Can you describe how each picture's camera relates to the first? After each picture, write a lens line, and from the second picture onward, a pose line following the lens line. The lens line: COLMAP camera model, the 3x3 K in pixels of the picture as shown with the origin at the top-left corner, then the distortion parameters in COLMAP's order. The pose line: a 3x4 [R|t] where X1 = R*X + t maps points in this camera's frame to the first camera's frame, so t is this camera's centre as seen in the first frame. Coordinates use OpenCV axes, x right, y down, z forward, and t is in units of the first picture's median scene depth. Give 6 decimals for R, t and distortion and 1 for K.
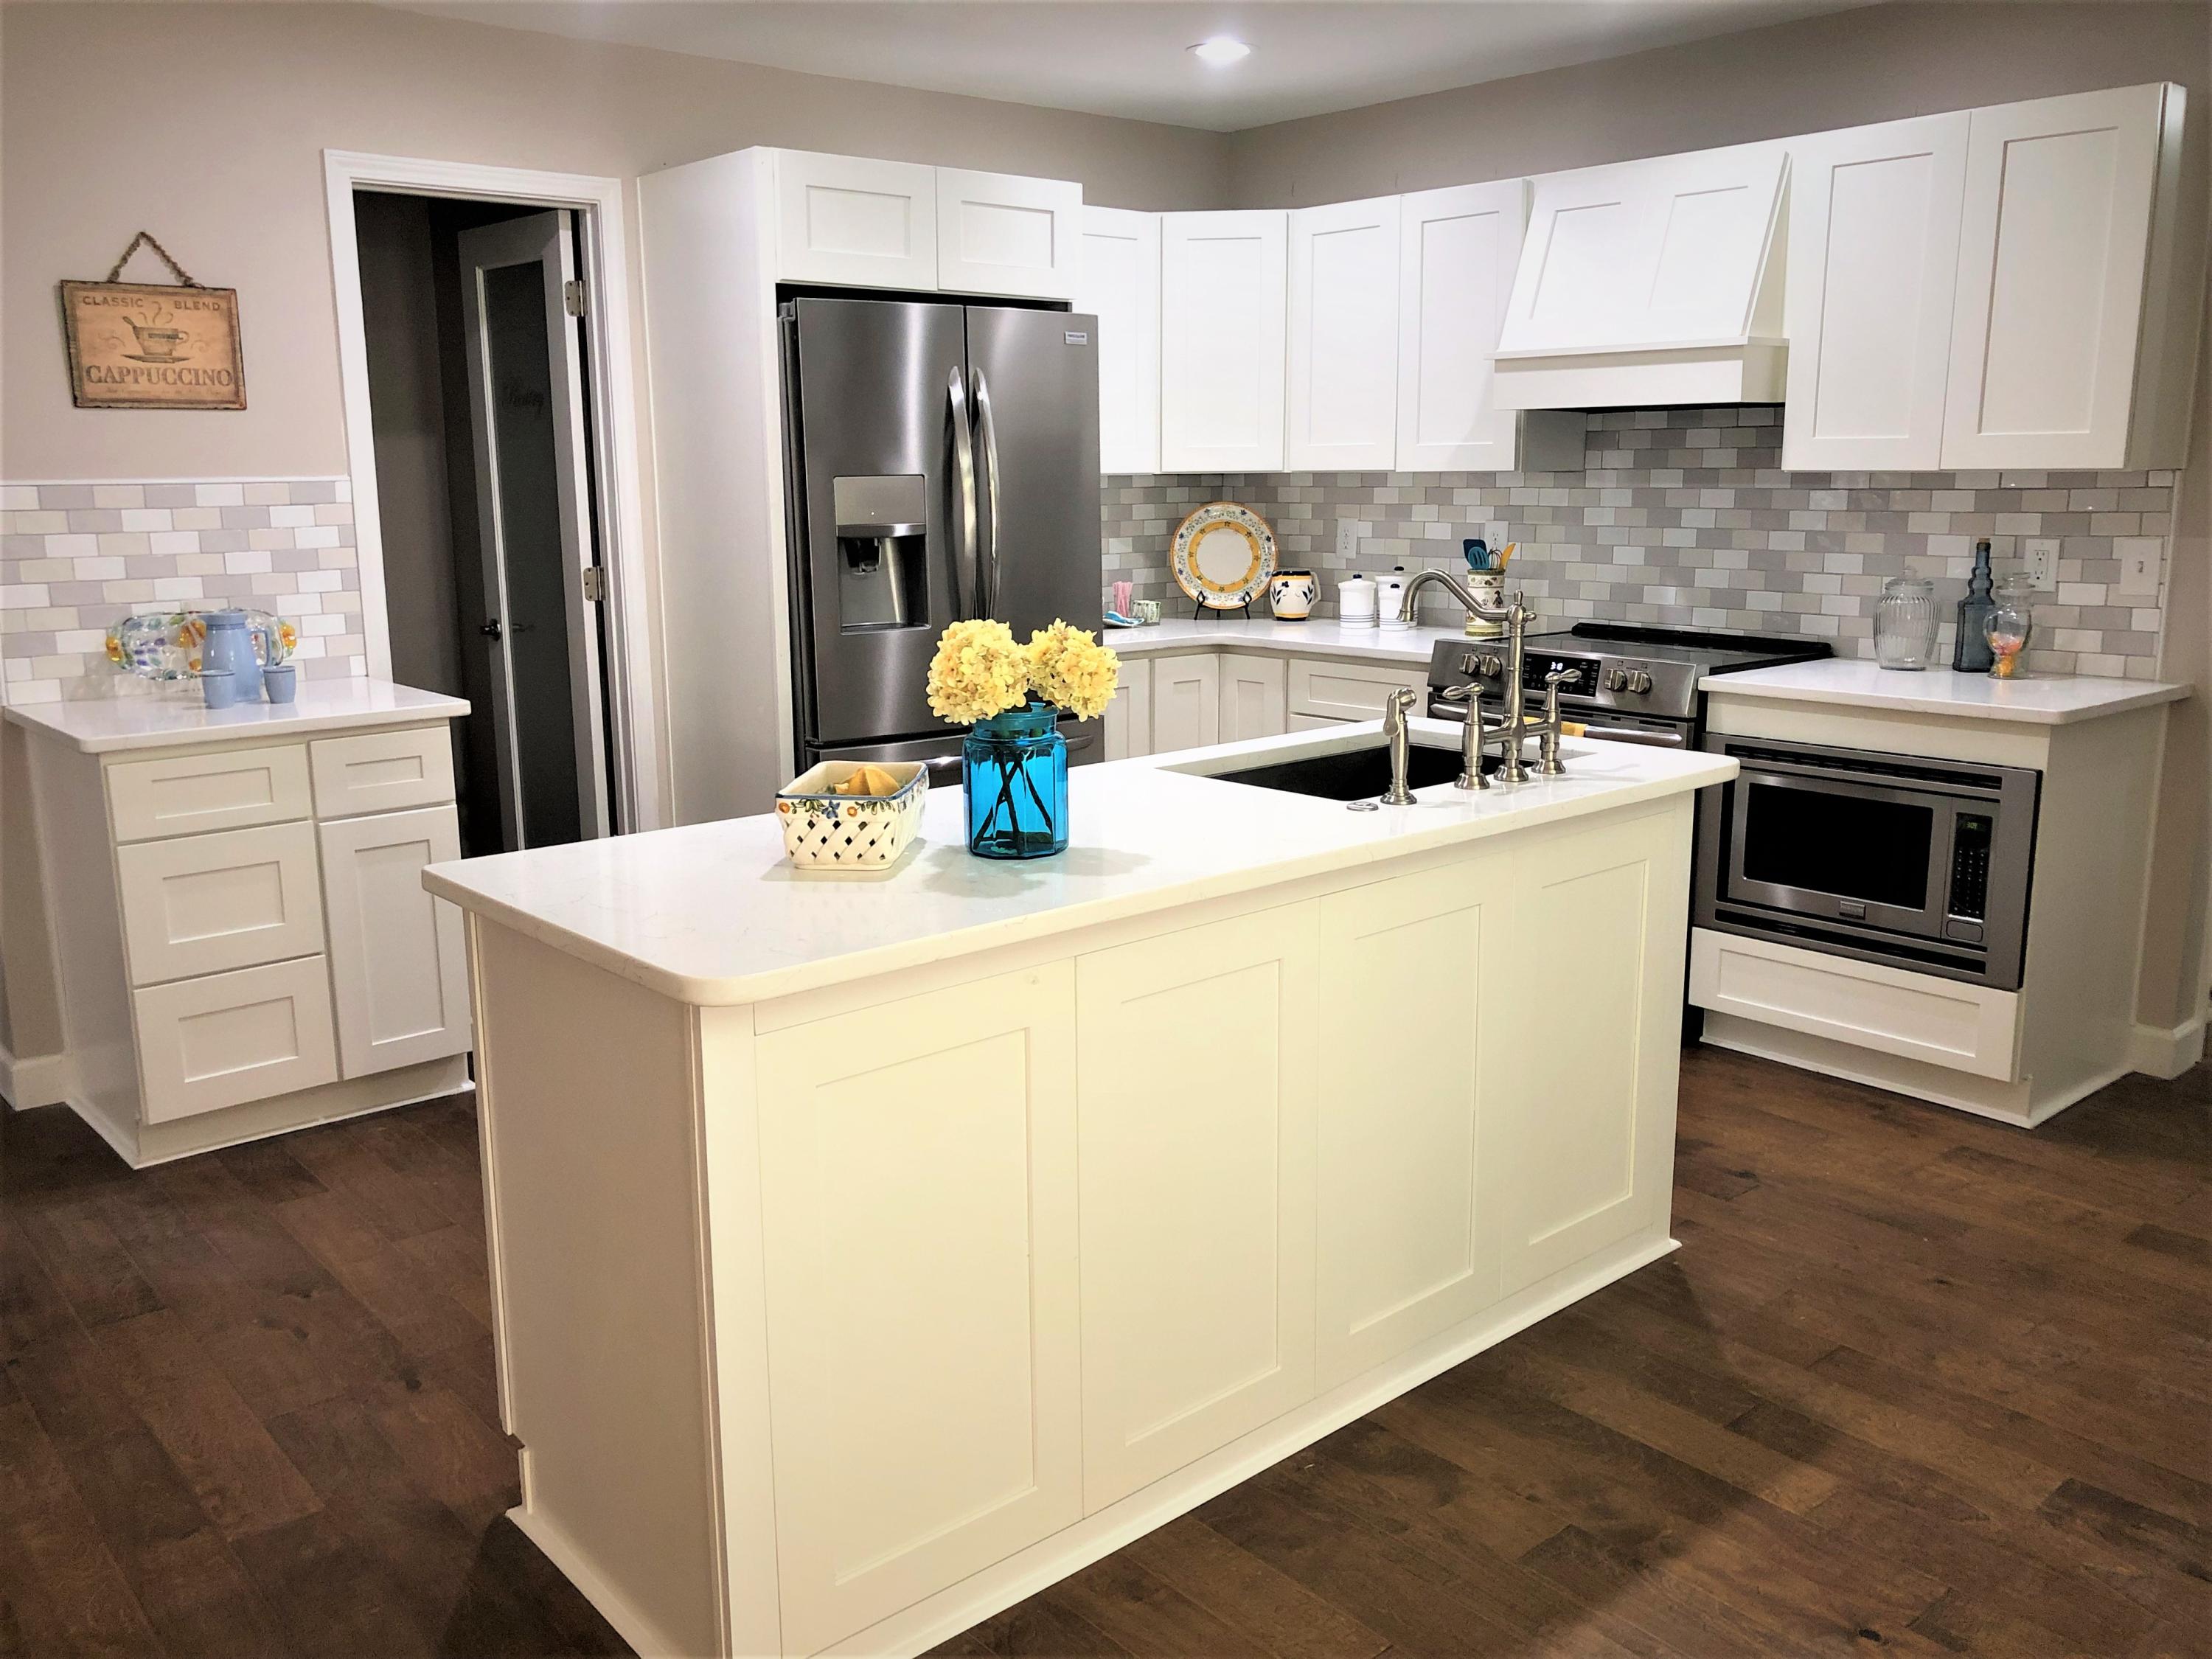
lens RADIAL K [[1807.6, 0, 1066.6], [0, 1807.6, 828.1], [0, 0, 1]] dist [0.053387, -0.076902]
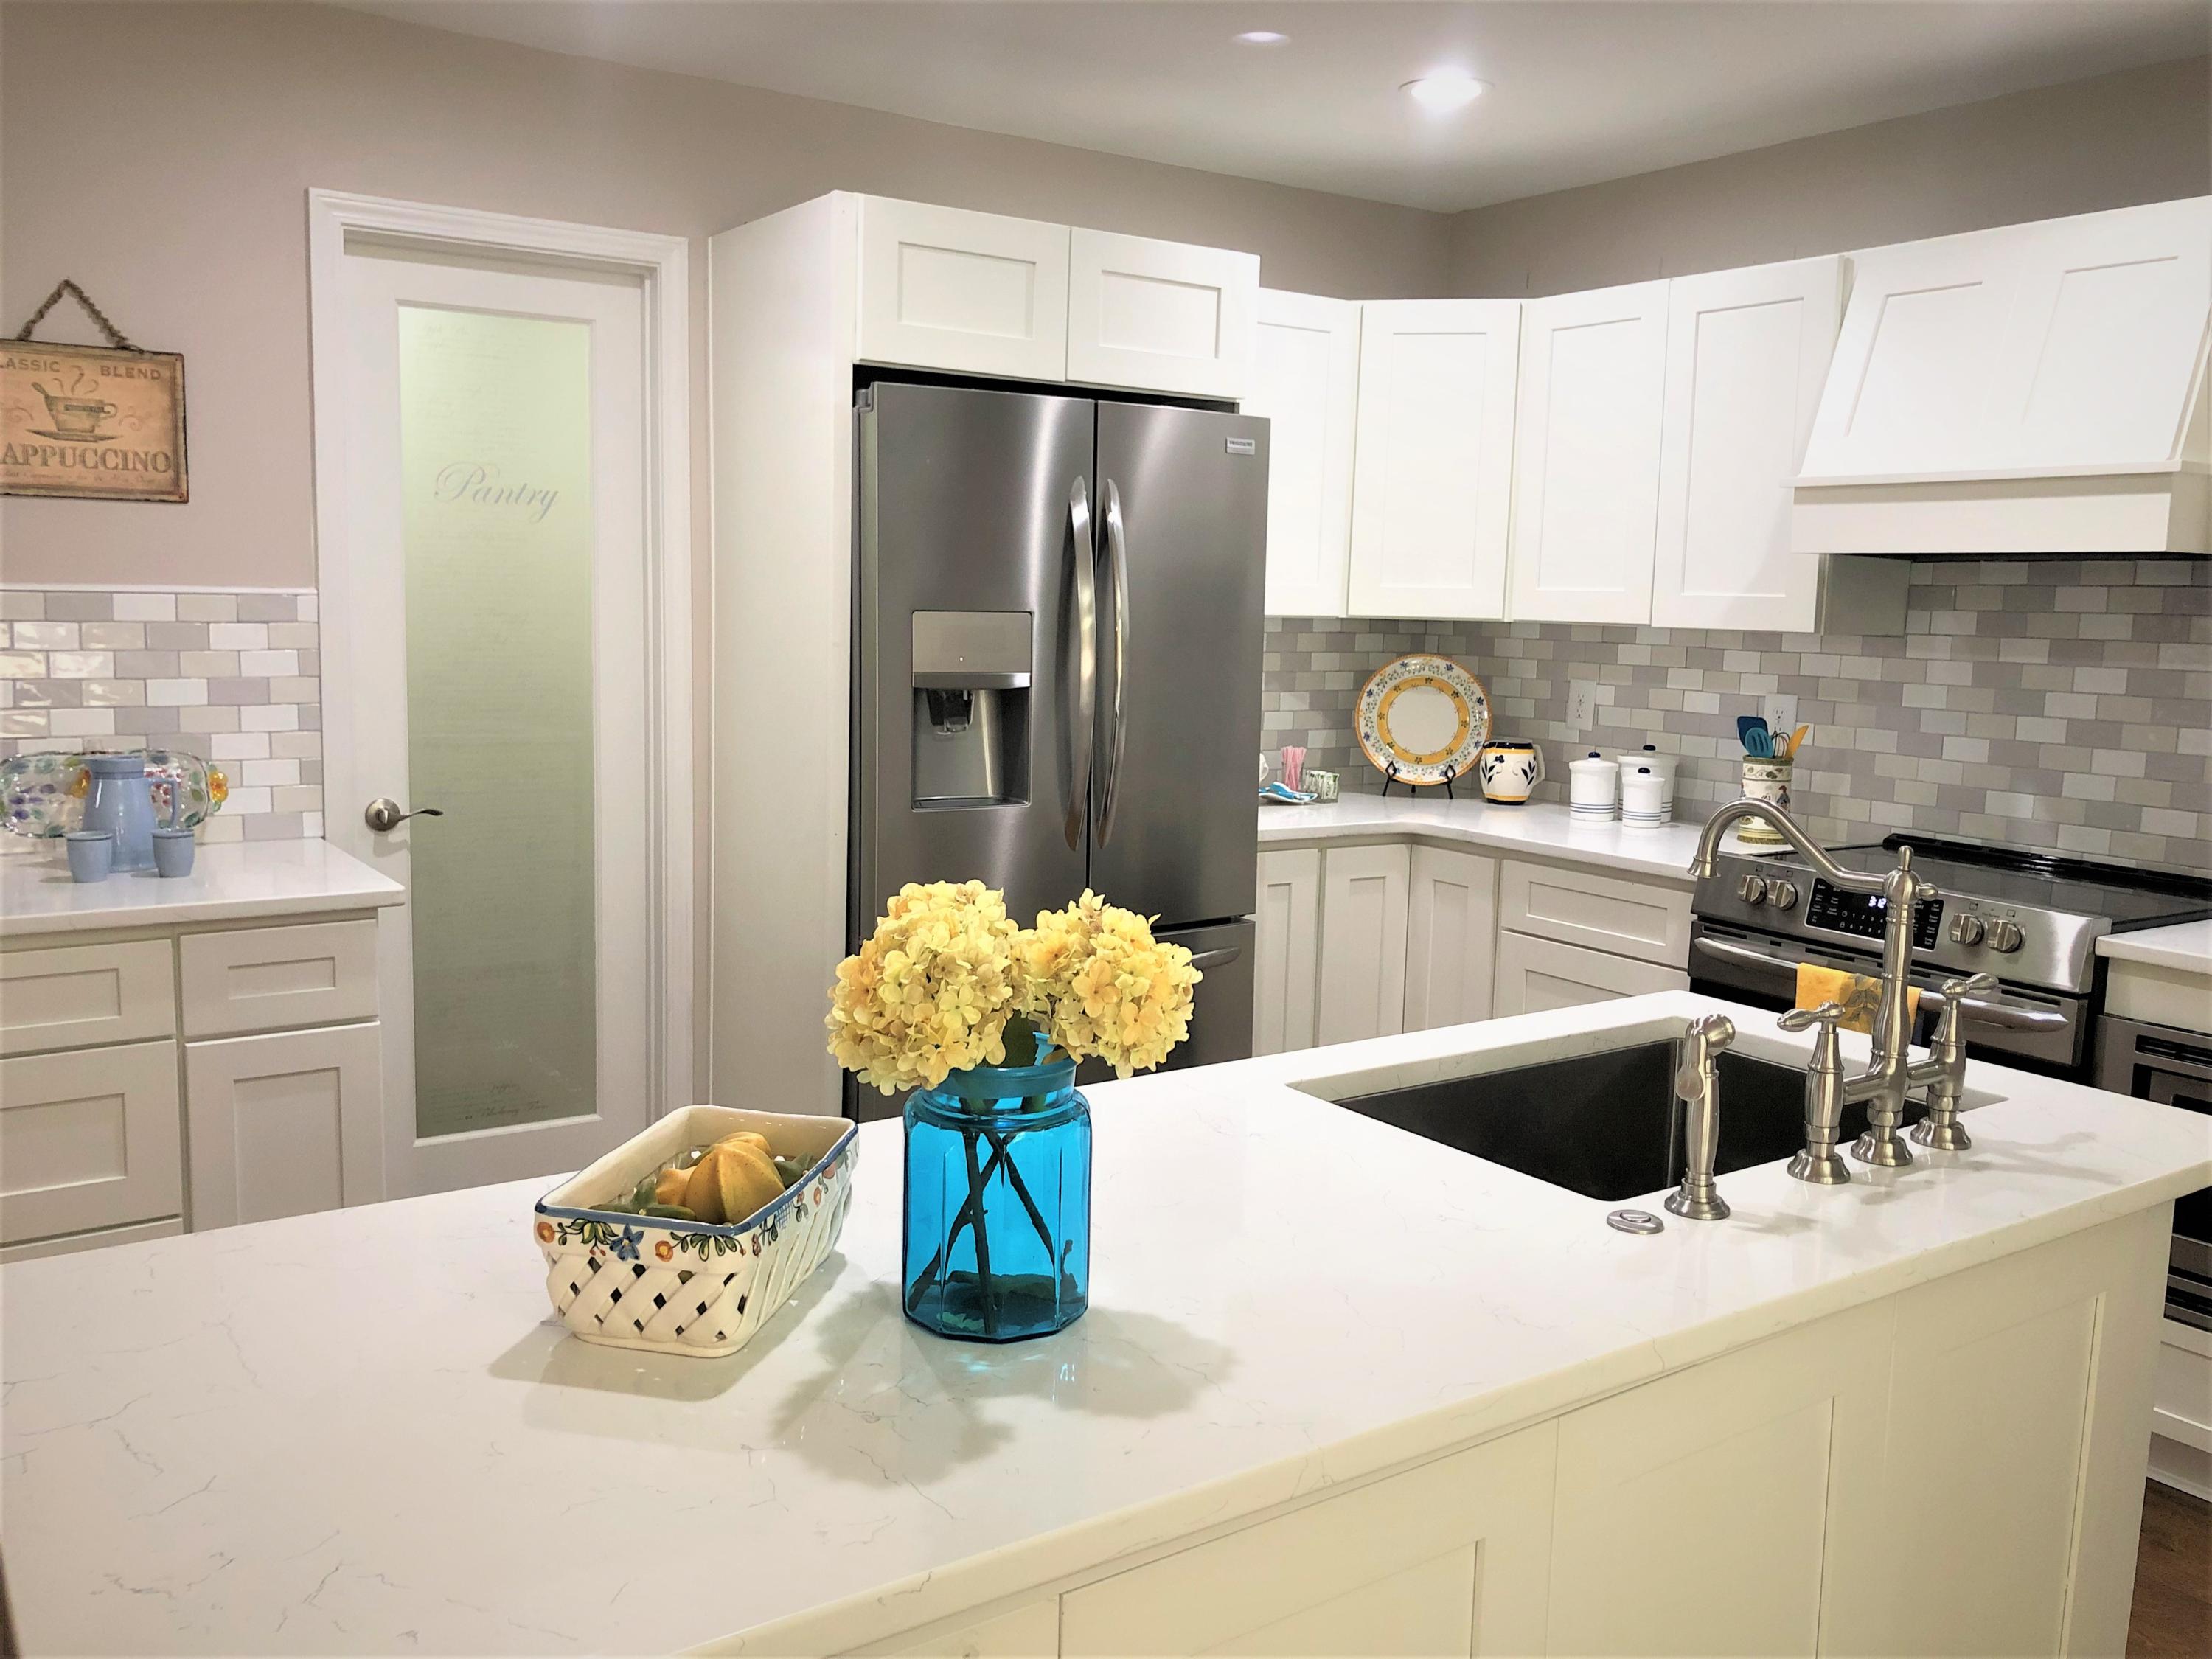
lens RADIAL K [[1807.6, 0, 1080.4], [0, 1807.6, 821.7], [0, 0, 1]] dist [0.053387, -0.076902]
pose [[0.993564, 0.047192, -0.102973, 0.025641], [-0.054533, 0.996078, -0.069681, -0.051696], [0.099281, 0.074848, 0.992240, 0.236310]]
